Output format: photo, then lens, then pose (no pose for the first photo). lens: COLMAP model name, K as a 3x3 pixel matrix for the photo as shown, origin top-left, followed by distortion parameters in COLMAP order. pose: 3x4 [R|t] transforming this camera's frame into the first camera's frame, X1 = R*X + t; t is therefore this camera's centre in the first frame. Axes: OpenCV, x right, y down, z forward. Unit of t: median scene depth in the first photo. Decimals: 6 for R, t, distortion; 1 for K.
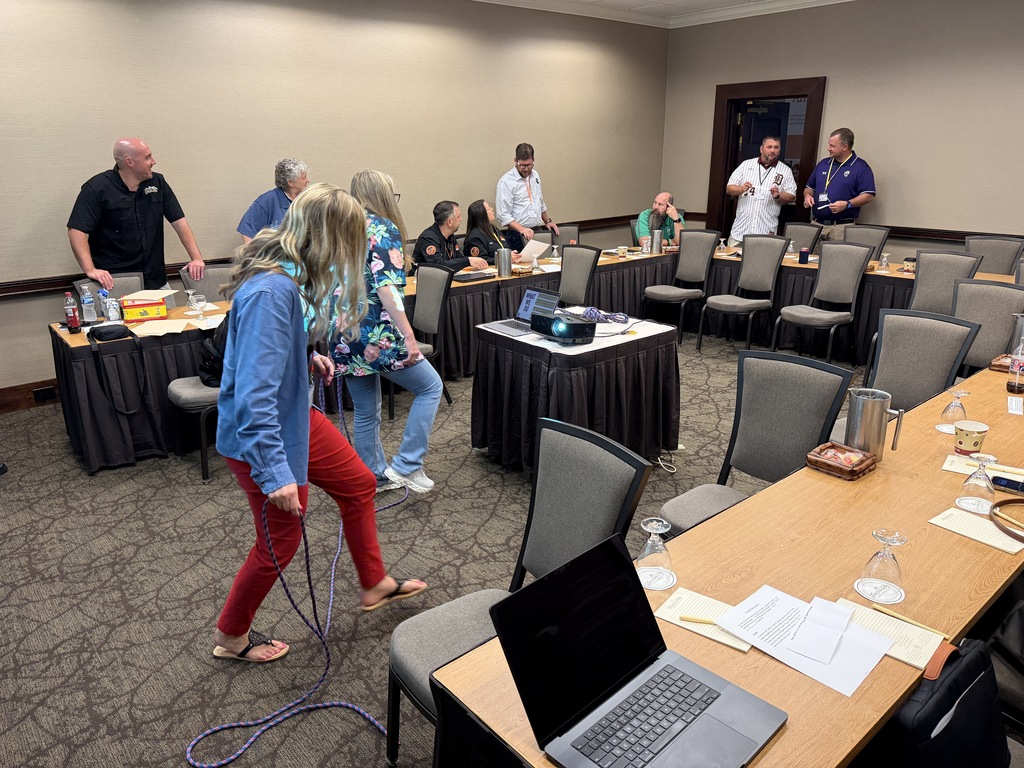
lens RADIAL K [[738.6, 0, 512.0], [0, 738.6, 384.0], [0, 0, 1]] dist [-0.001536, -0.001127]
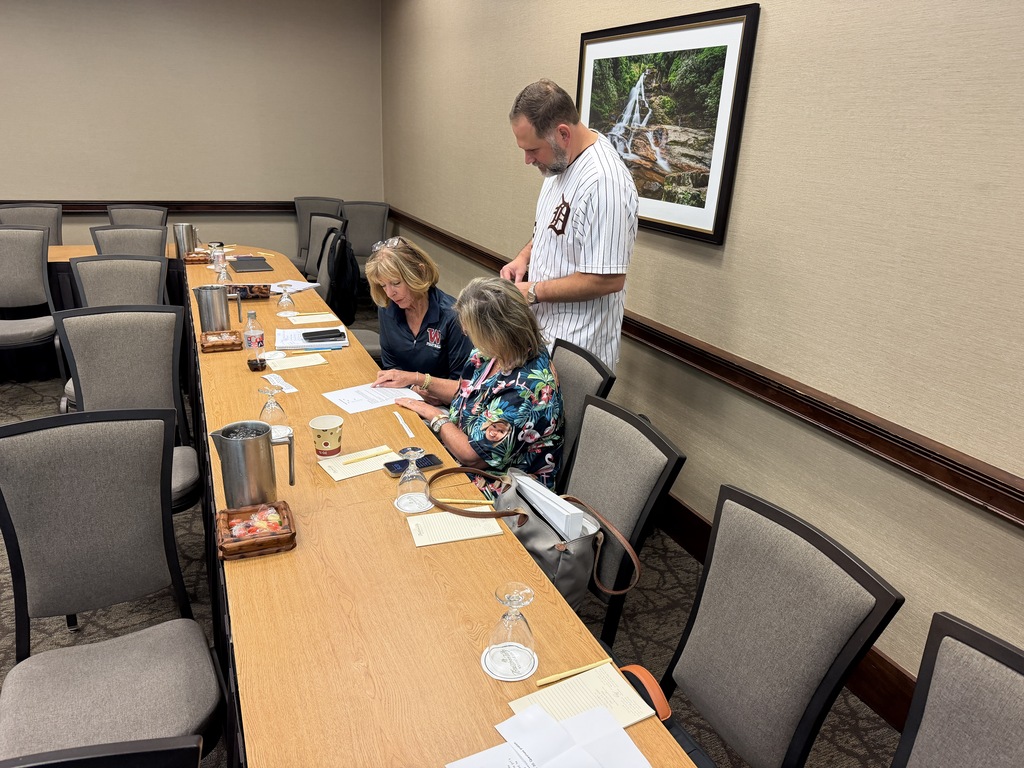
lens RADIAL K [[738.6, 0, 512.0], [0, 738.6, 384.0], [0, 0, 1]] dist [-0.001536, -0.001127]
pose [[0.282338, -0.296023, 0.912500, -0.093161], [0.256407, 0.939880, 0.225570, -0.126212], [-0.924414, 0.170285, 0.341266, 0.509560]]
